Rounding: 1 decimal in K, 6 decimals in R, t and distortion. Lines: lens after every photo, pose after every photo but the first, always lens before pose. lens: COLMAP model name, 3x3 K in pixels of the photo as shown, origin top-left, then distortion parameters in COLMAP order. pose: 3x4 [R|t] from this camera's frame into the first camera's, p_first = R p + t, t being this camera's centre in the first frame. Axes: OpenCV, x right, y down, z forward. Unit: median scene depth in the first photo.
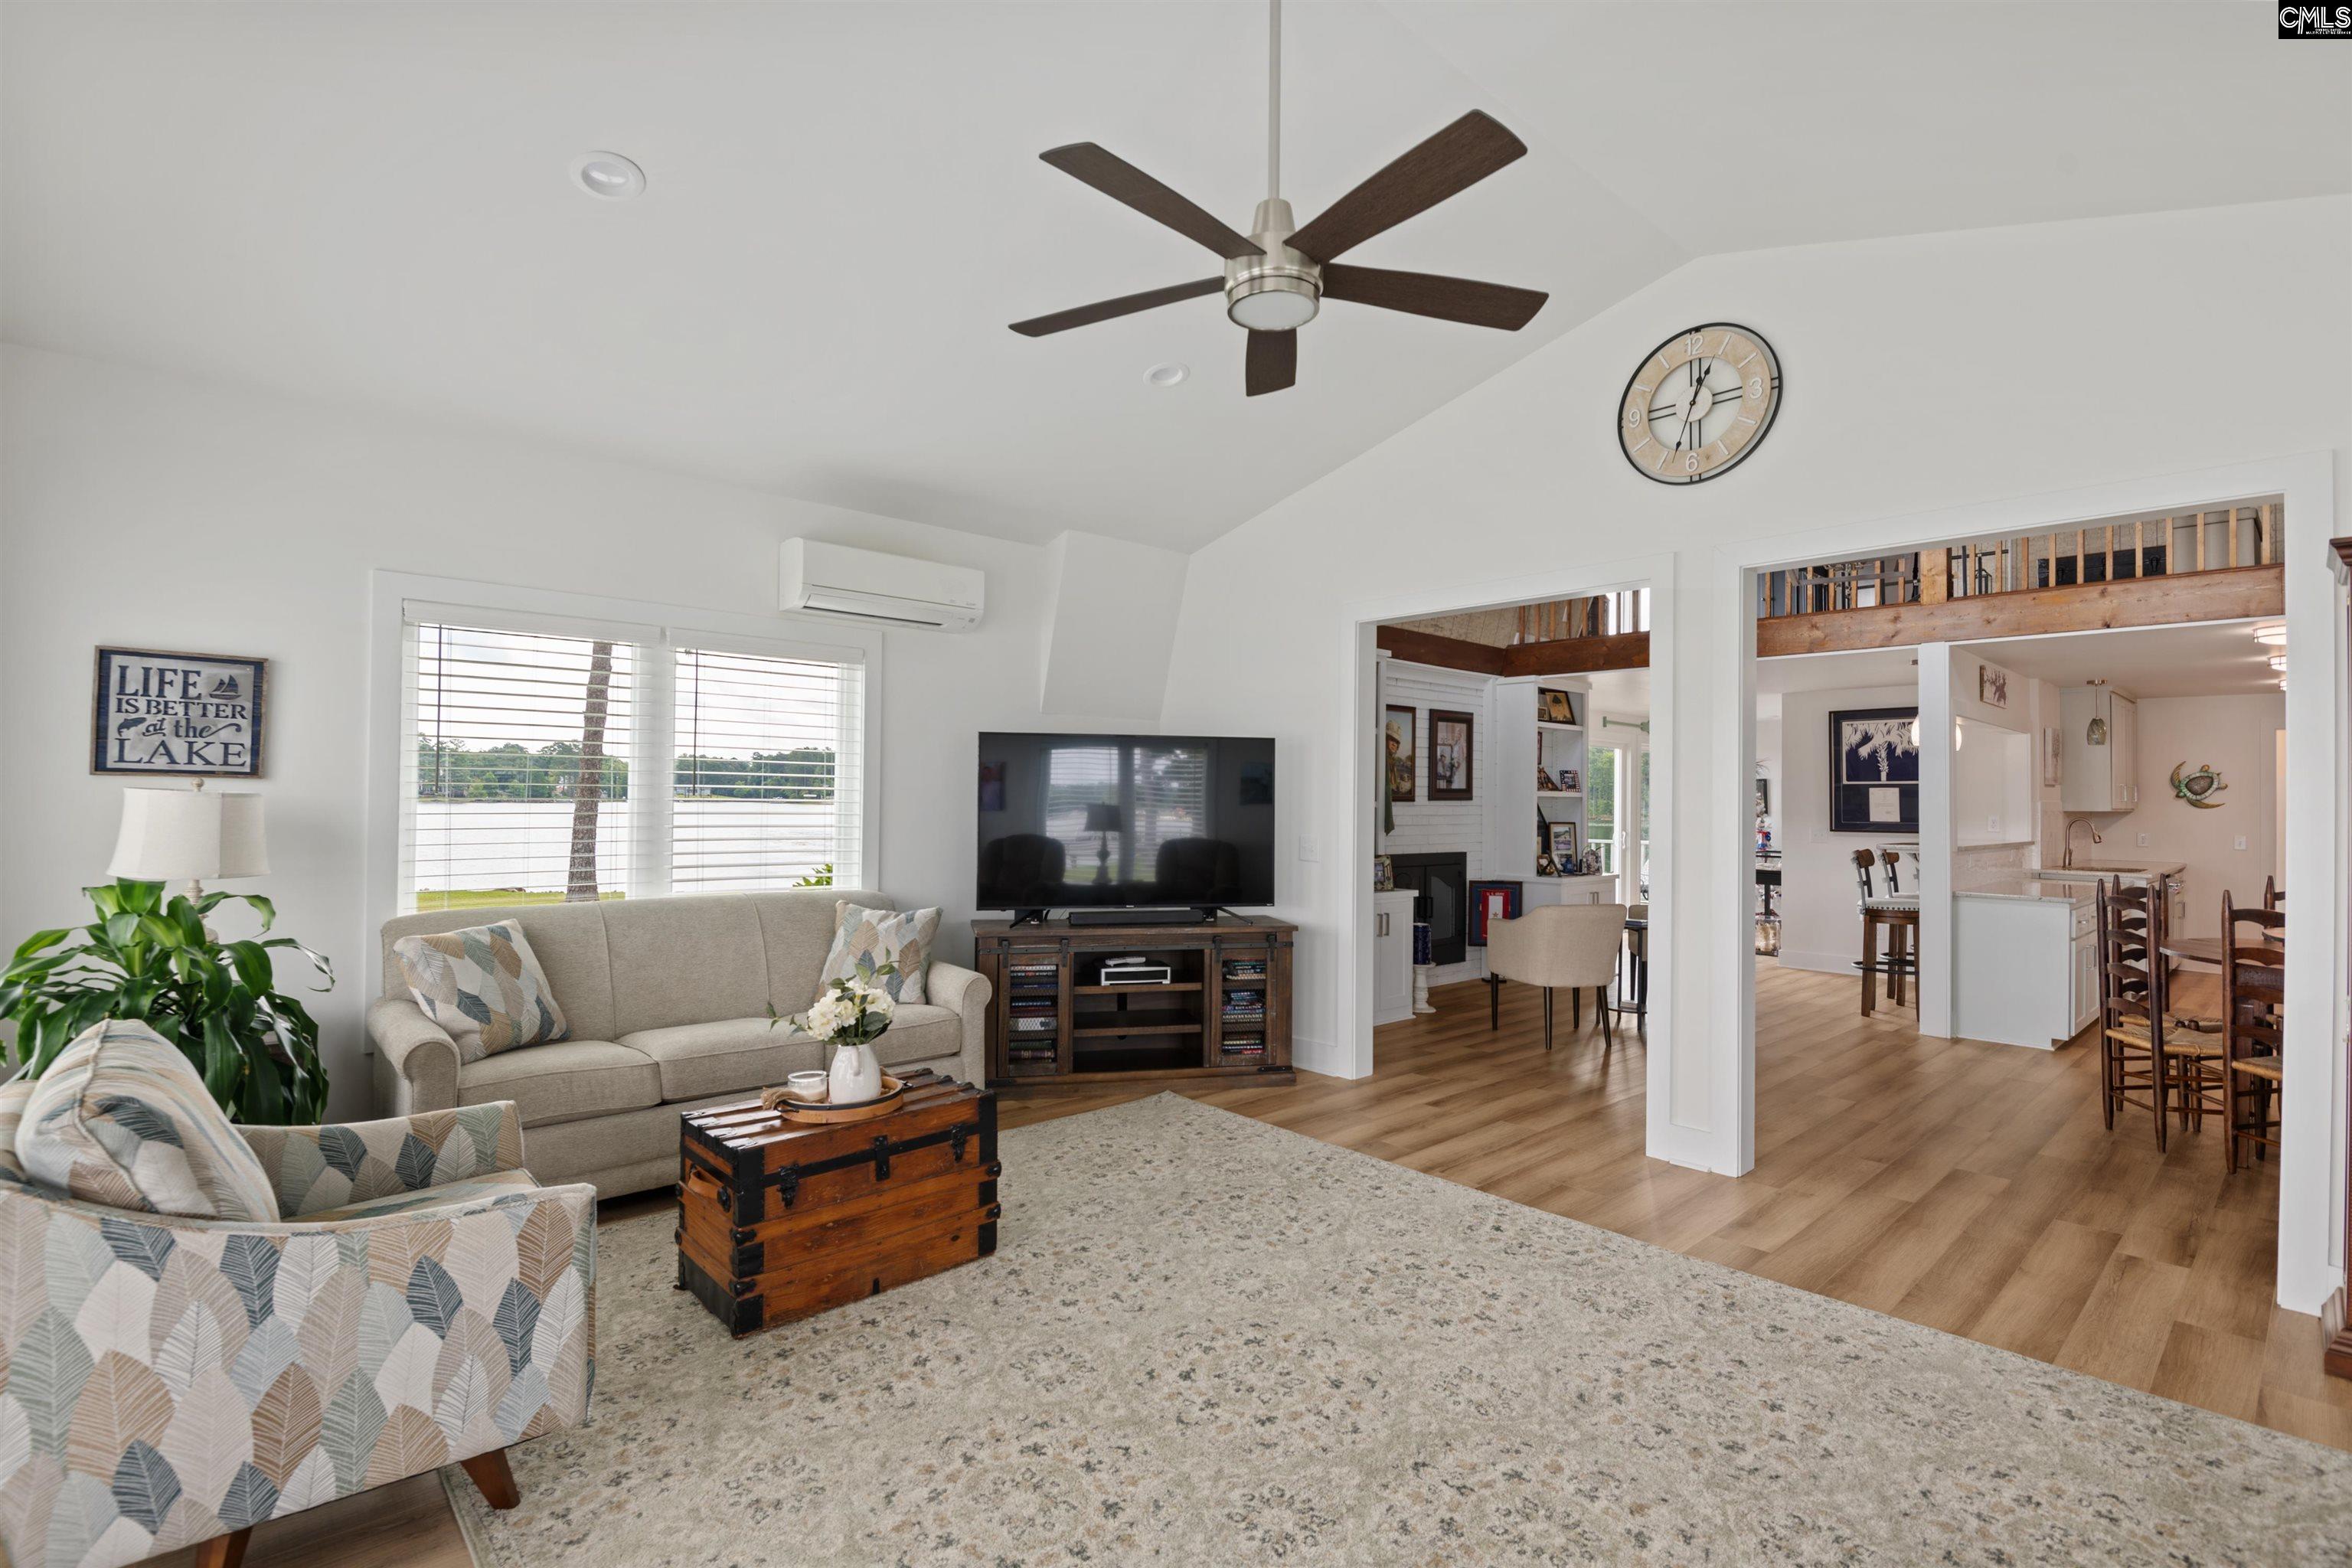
lens RADIAL K [[1080.5, 0, 1163.2], [0, 1080.5, 782.0], [0, 0, 1]] dist [0.007454, -0.013941]
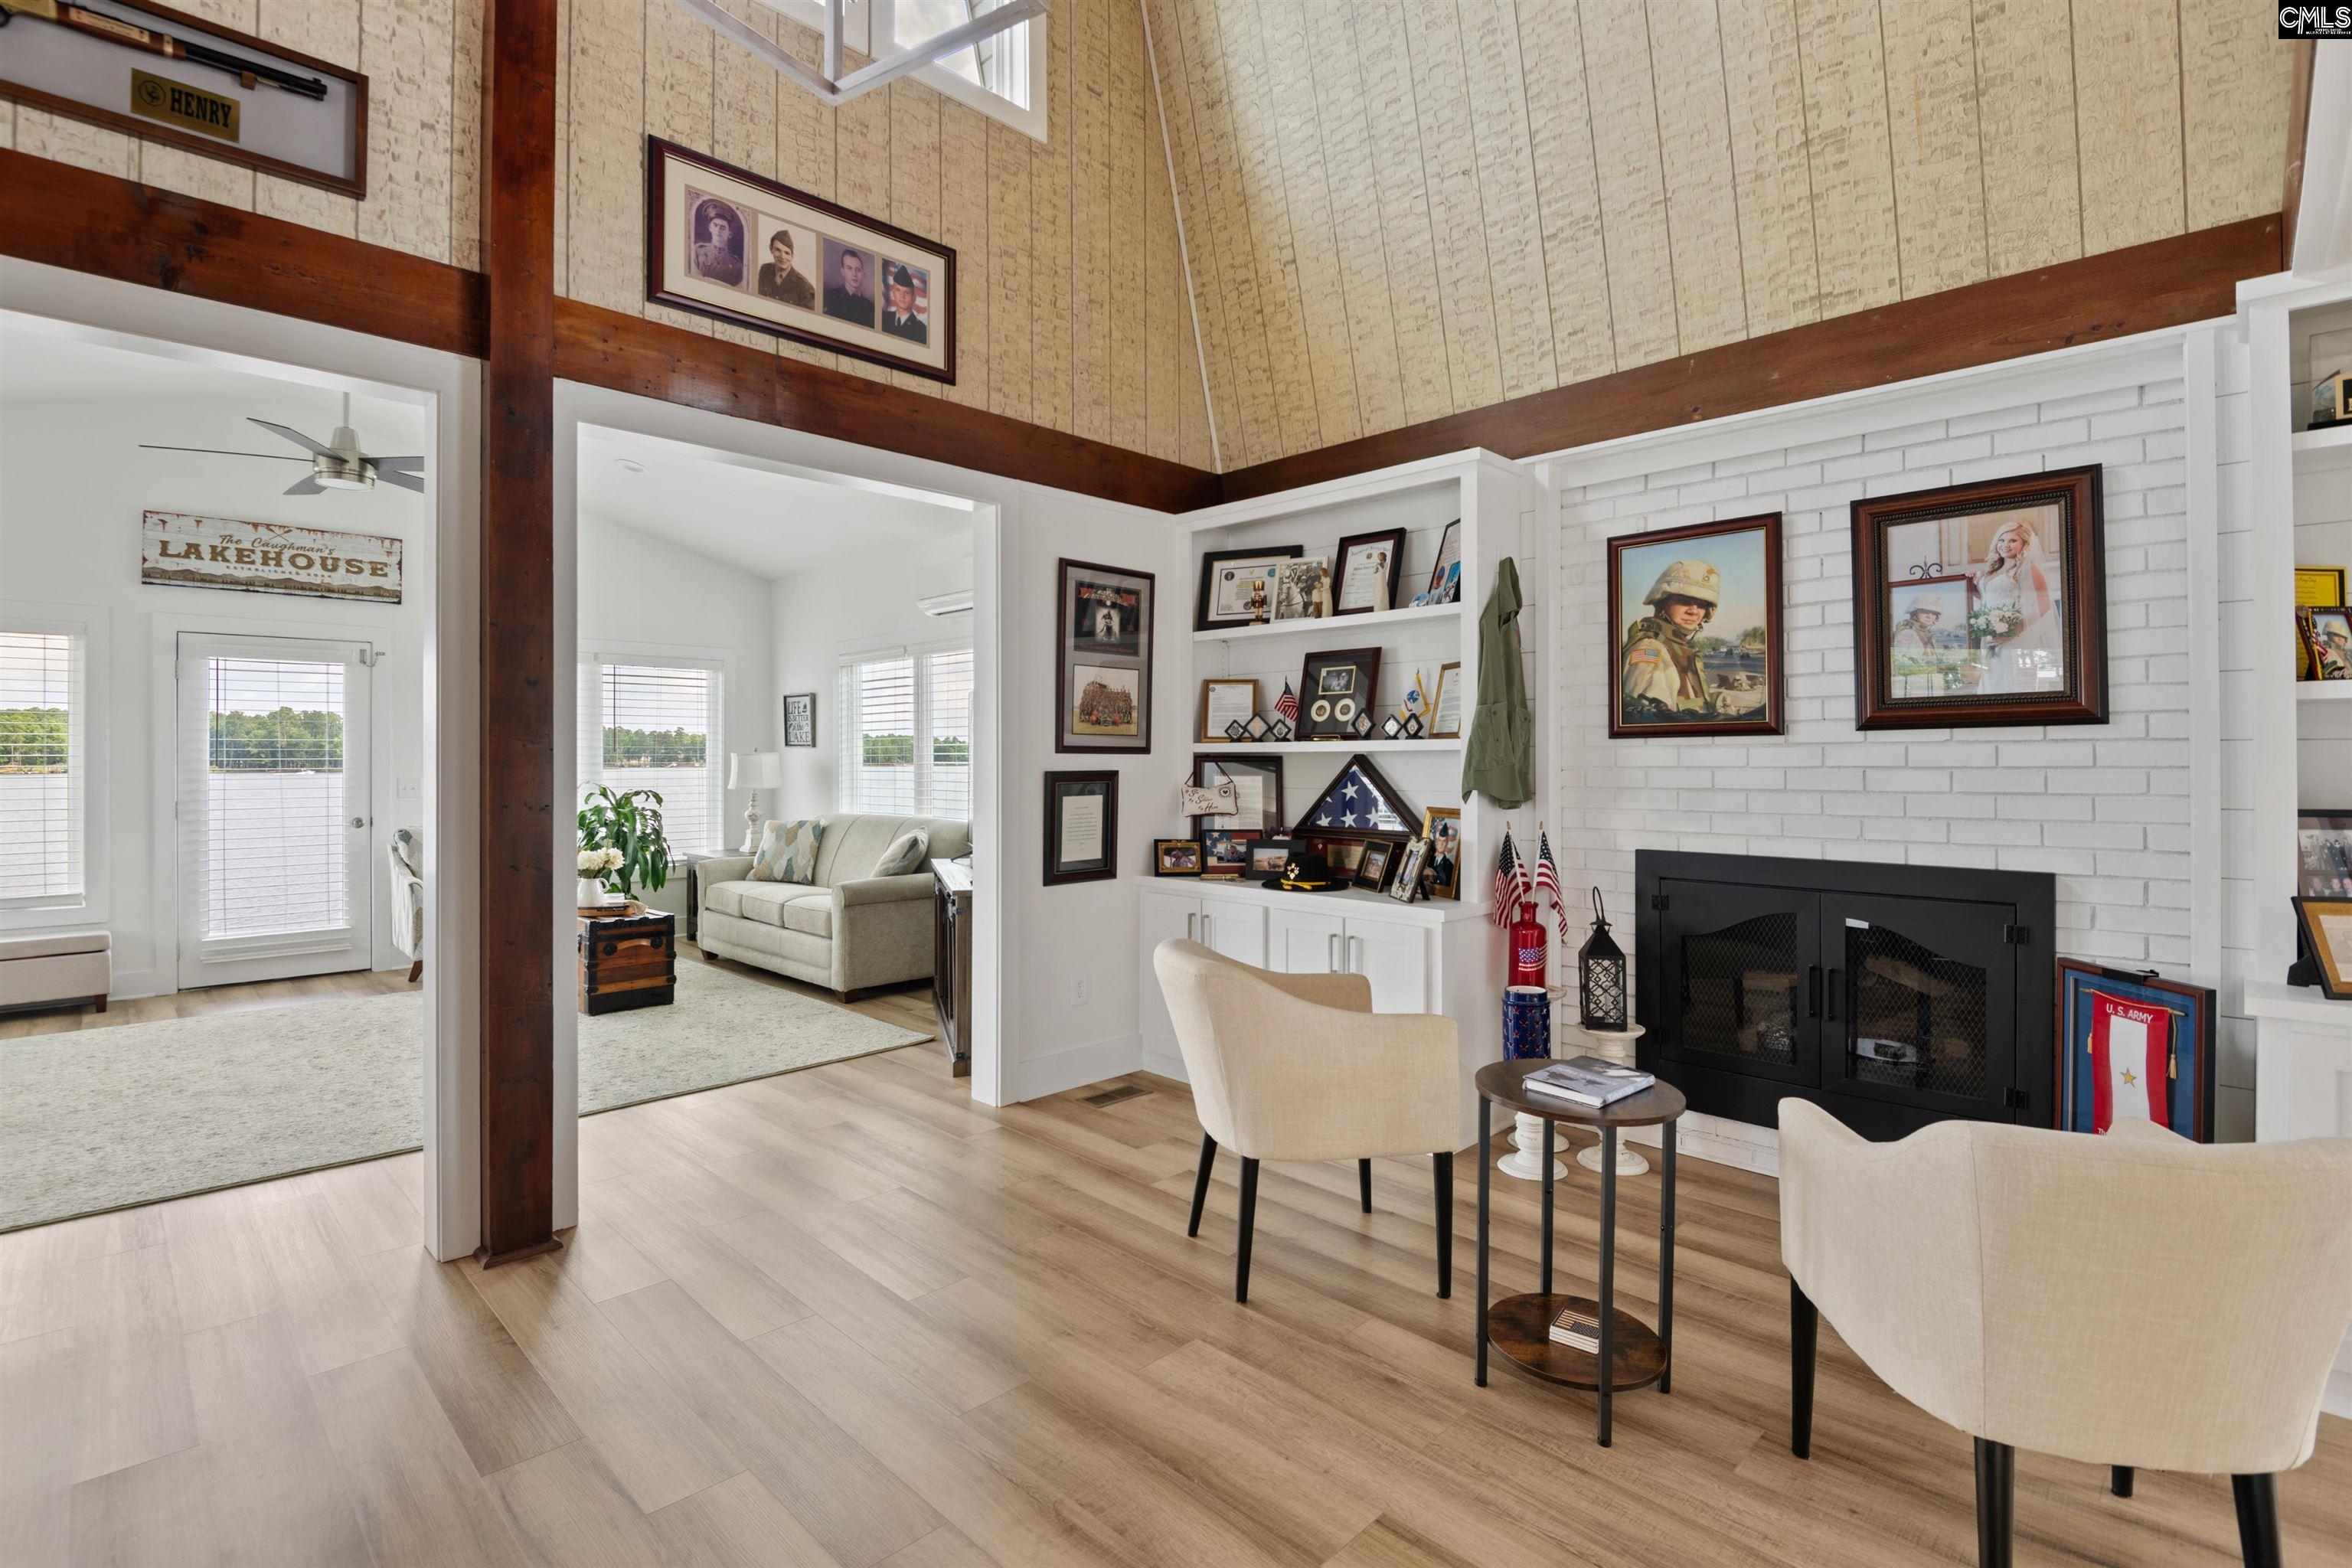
lens RADIAL K [[1080.5, 0, 1148.9], [0, 1080.5, 753.1], [0, 0, 1]] dist [0.007454, -0.013941]
pose [[0.045782, -0.020724, -0.998736, 1.419730], [0.016640, 0.999662, -0.019980, 0.065524], [0.998813, -0.015704, 0.046111, 1.615044]]
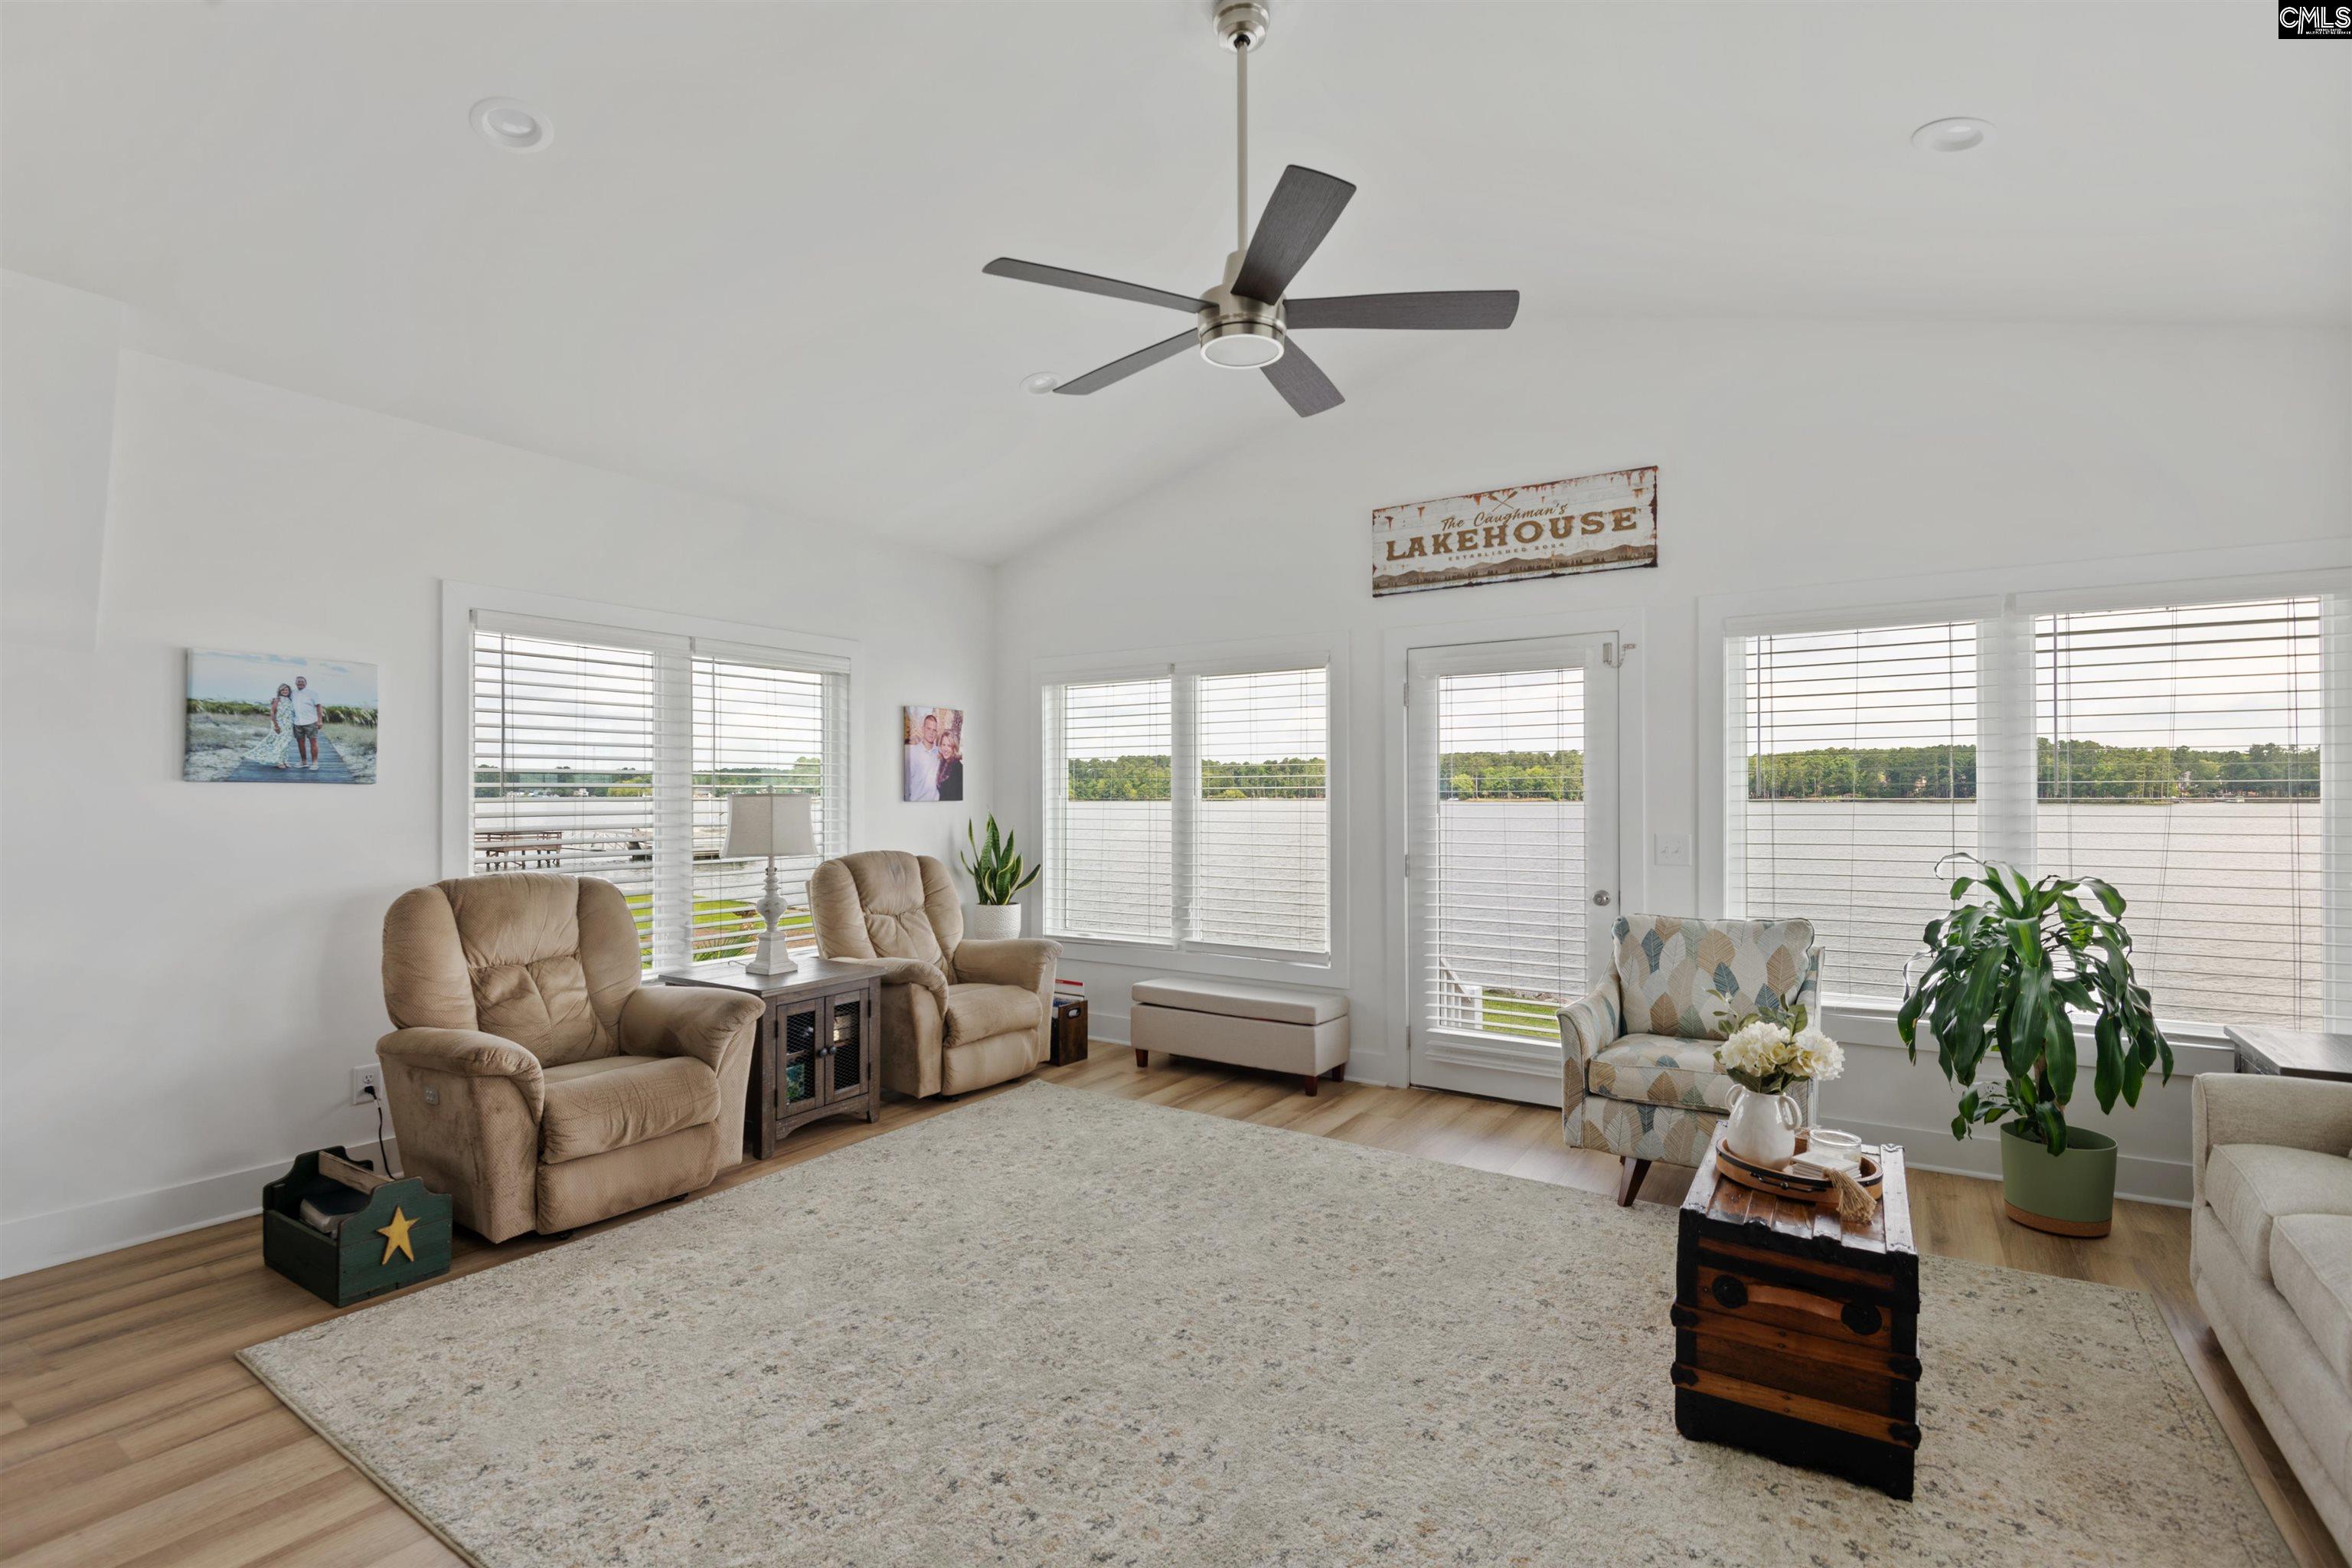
lens RADIAL K [[1080.5, 0, 1175.4], [0, 1080.5, 793.7], [0, 0, 1]] dist [0.007454, -0.013941]
pose [[-0.965349, -0.009366, -0.260796, 0.316405], [-0.005748, 0.999876, -0.014634, 0.024234], [0.260900, -0.012628, -0.965283, 1.437621]]
